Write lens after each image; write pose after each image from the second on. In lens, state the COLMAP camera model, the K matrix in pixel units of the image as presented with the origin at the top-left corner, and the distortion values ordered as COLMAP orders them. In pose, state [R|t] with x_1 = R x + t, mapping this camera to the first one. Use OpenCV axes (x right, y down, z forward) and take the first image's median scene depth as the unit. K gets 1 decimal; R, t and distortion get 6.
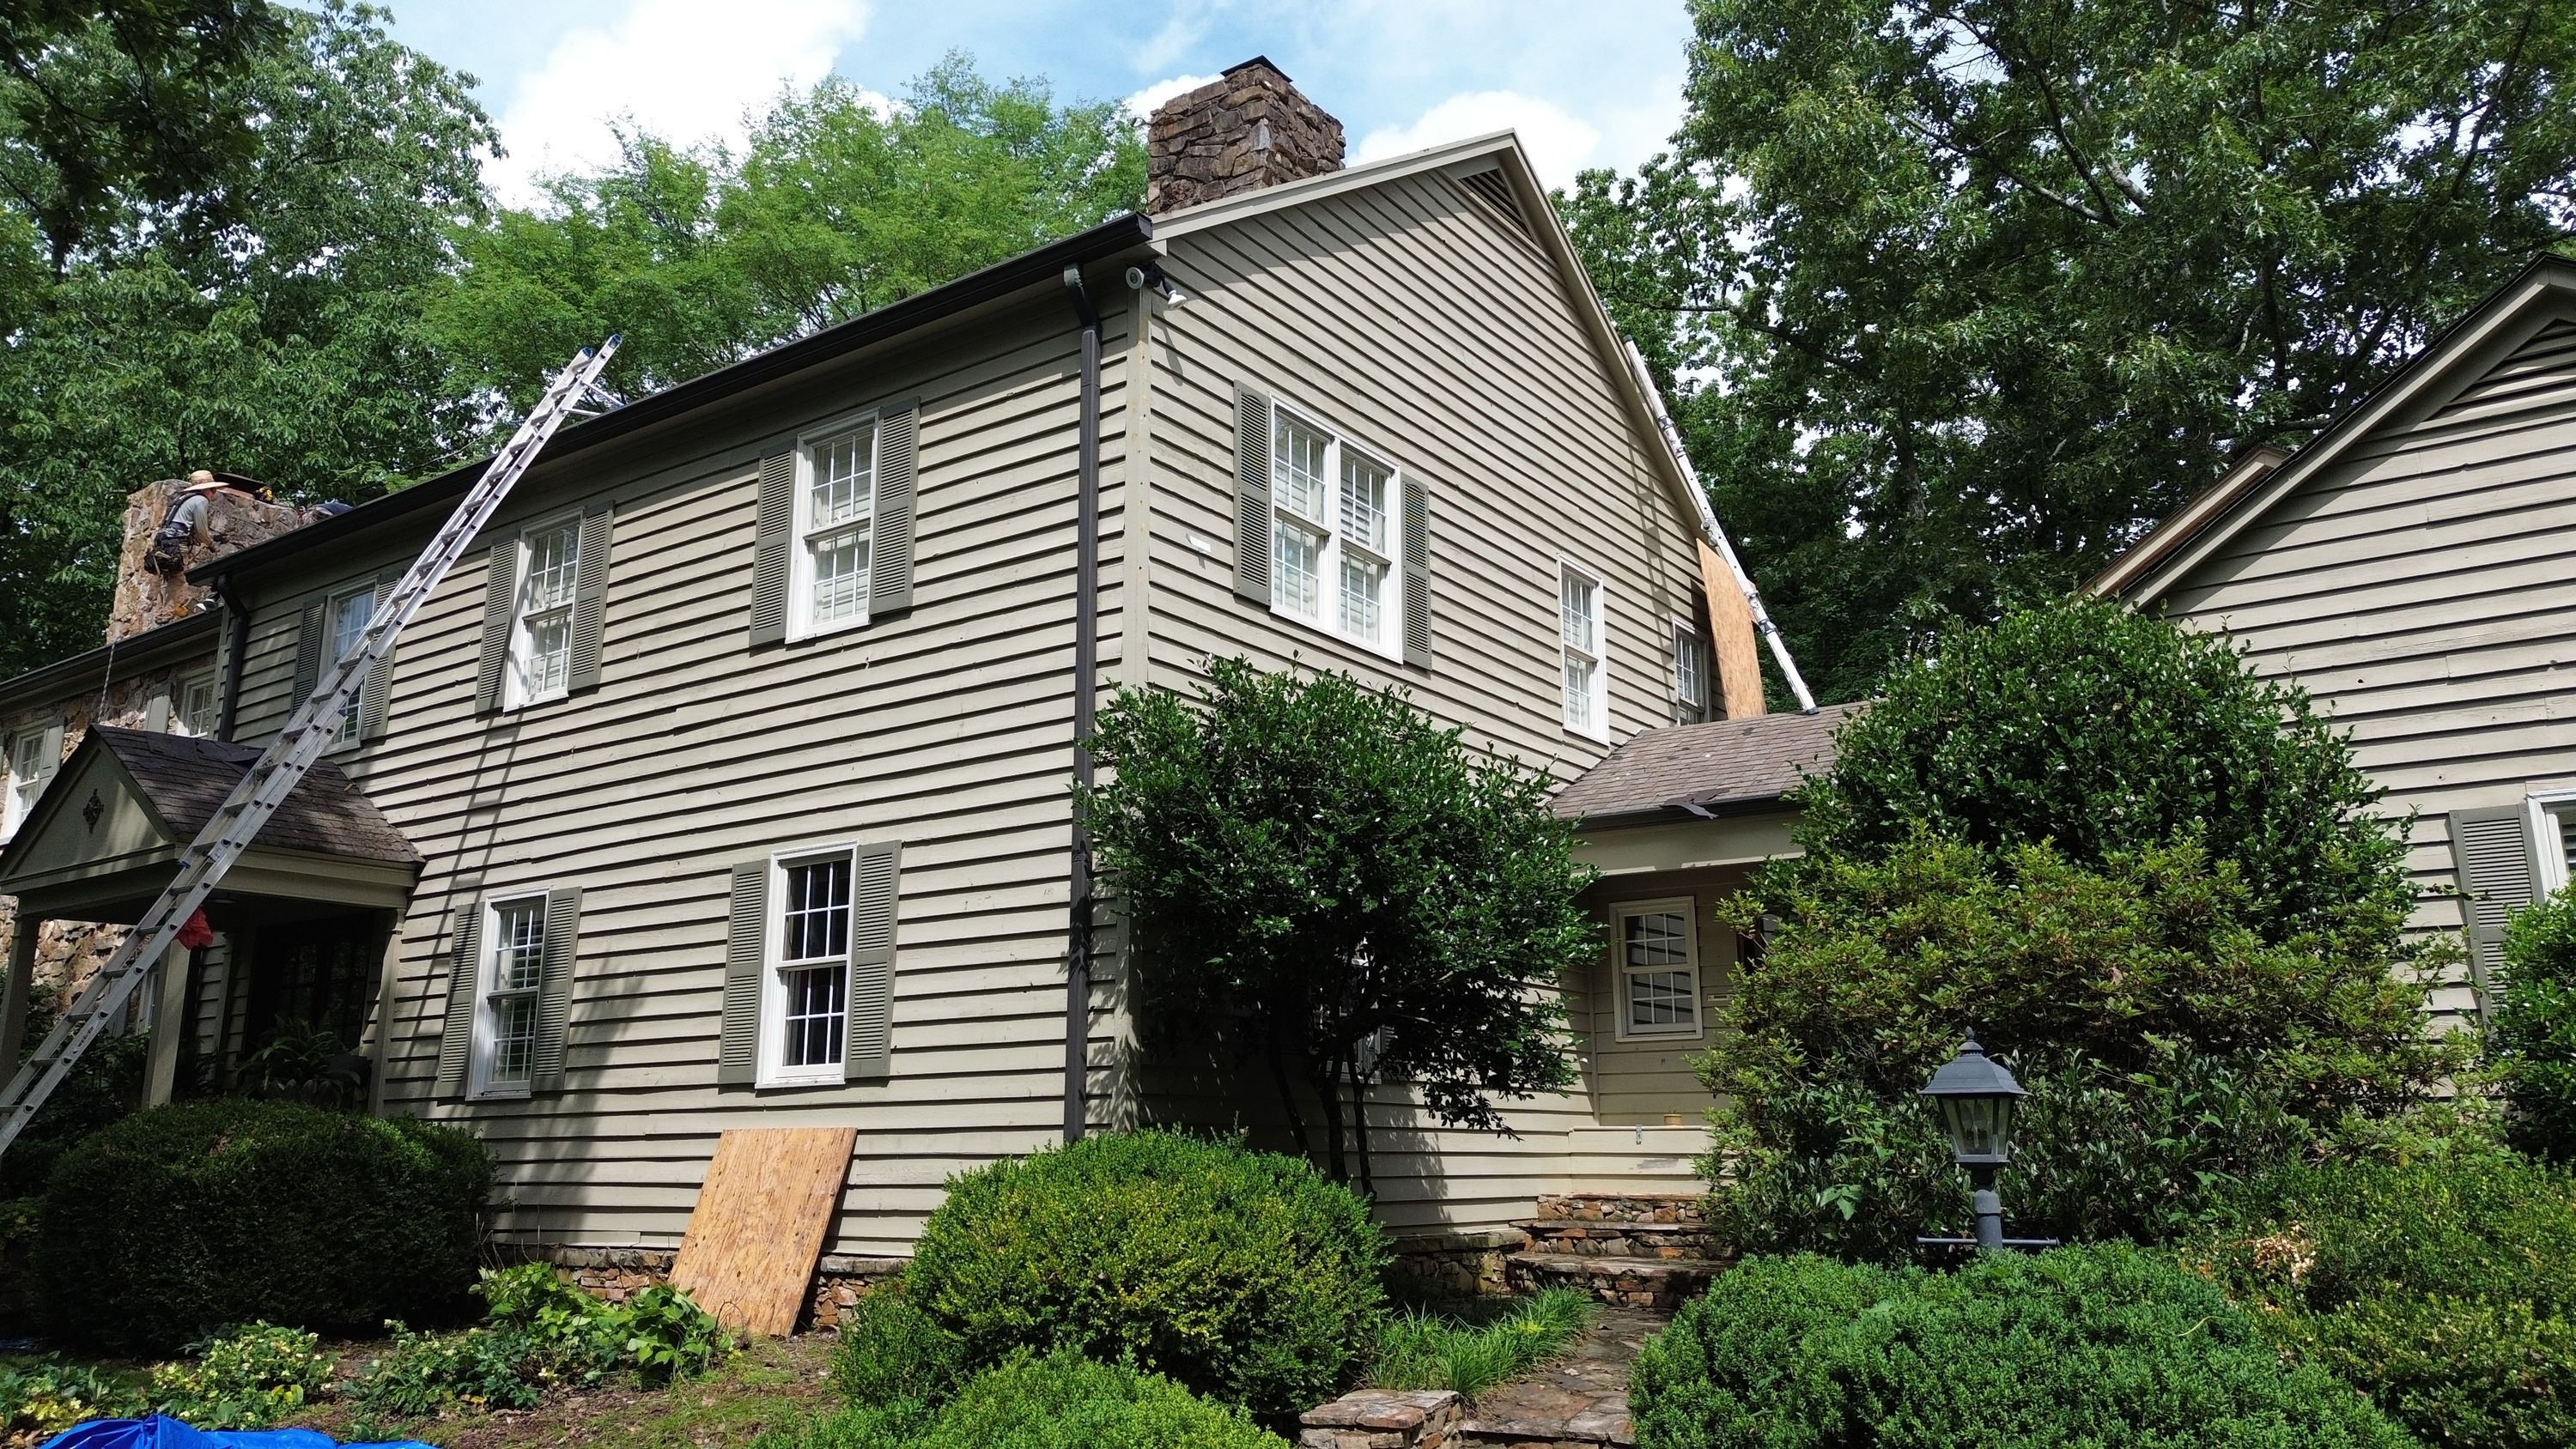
lens RADIAL K [[1890.6, 0, 1288.0], [0, 1890.6, 724.5], [0, 0, 1]] dist [0.039434, -0.003817]
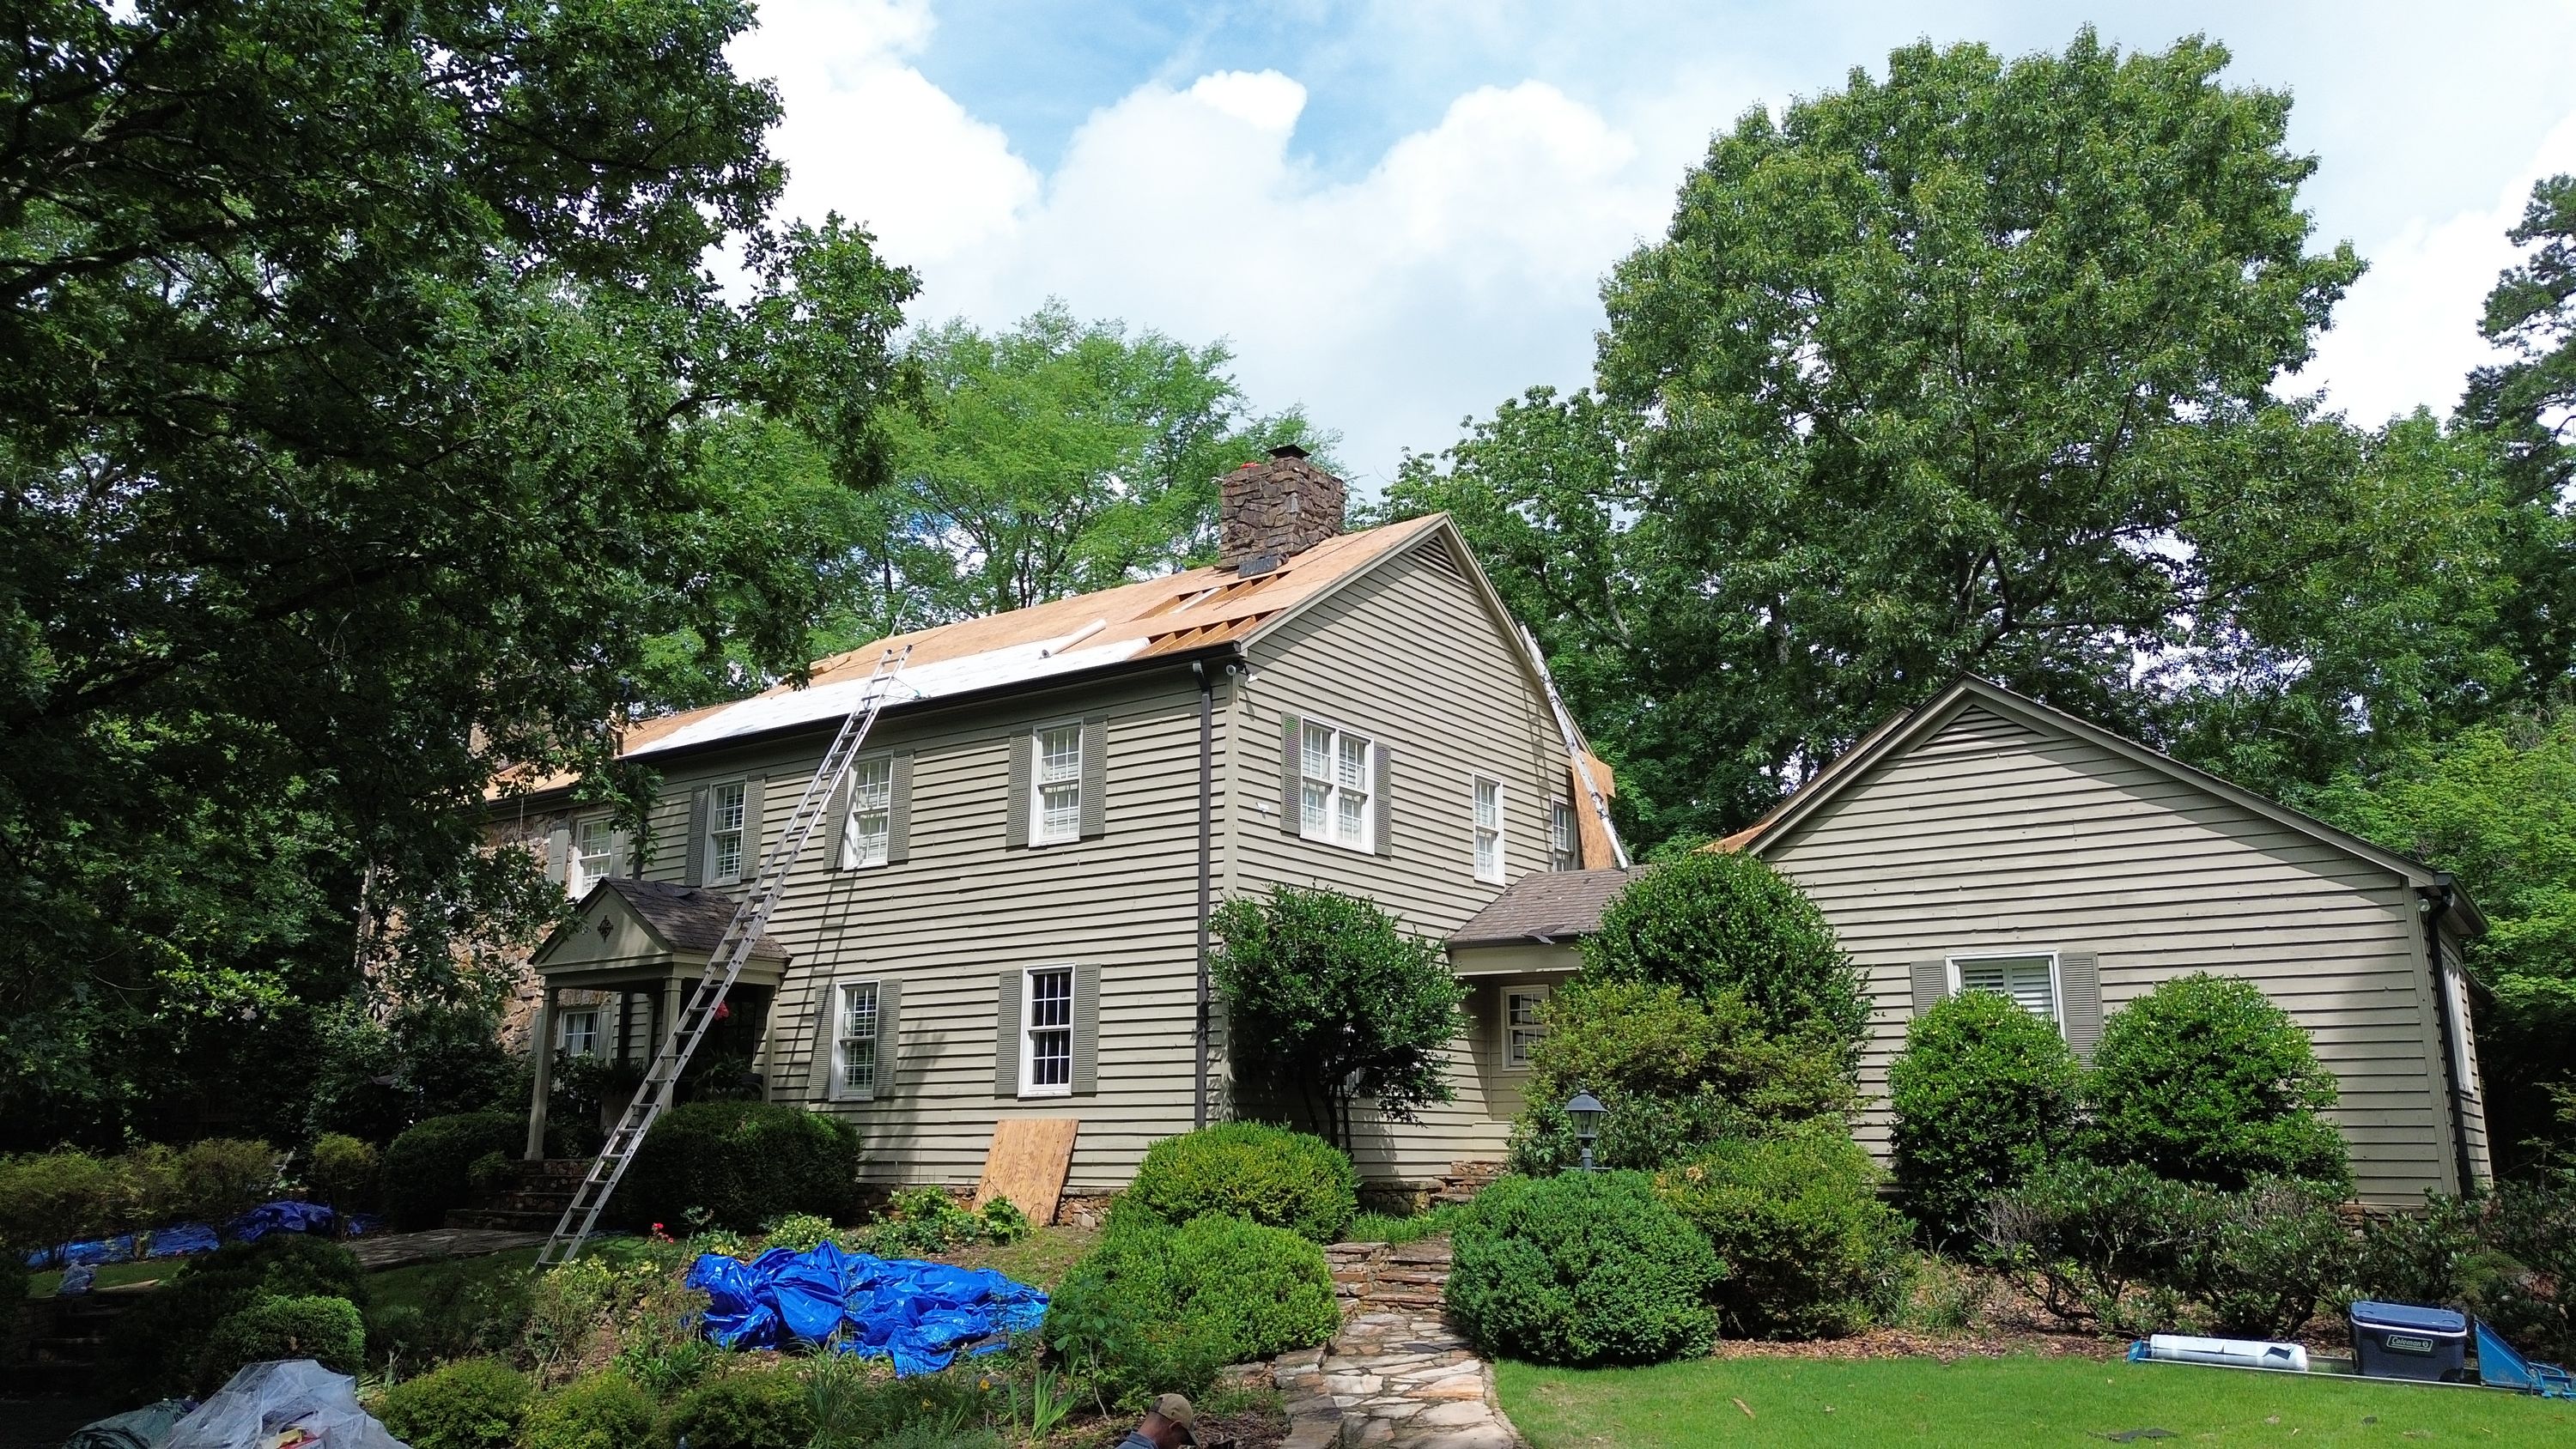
lens RADIAL K [[1804.7, 0, 1288.0], [0, 1804.7, 724.5], [0, 0, 1]] dist [0.081470, -0.079145]
pose [[0.999966, 0.007264, -0.003777, -0.015055], [-0.007282, 0.999962, -0.004883, -0.157787], [0.003742, 0.004910, 0.999981, -0.734908]]
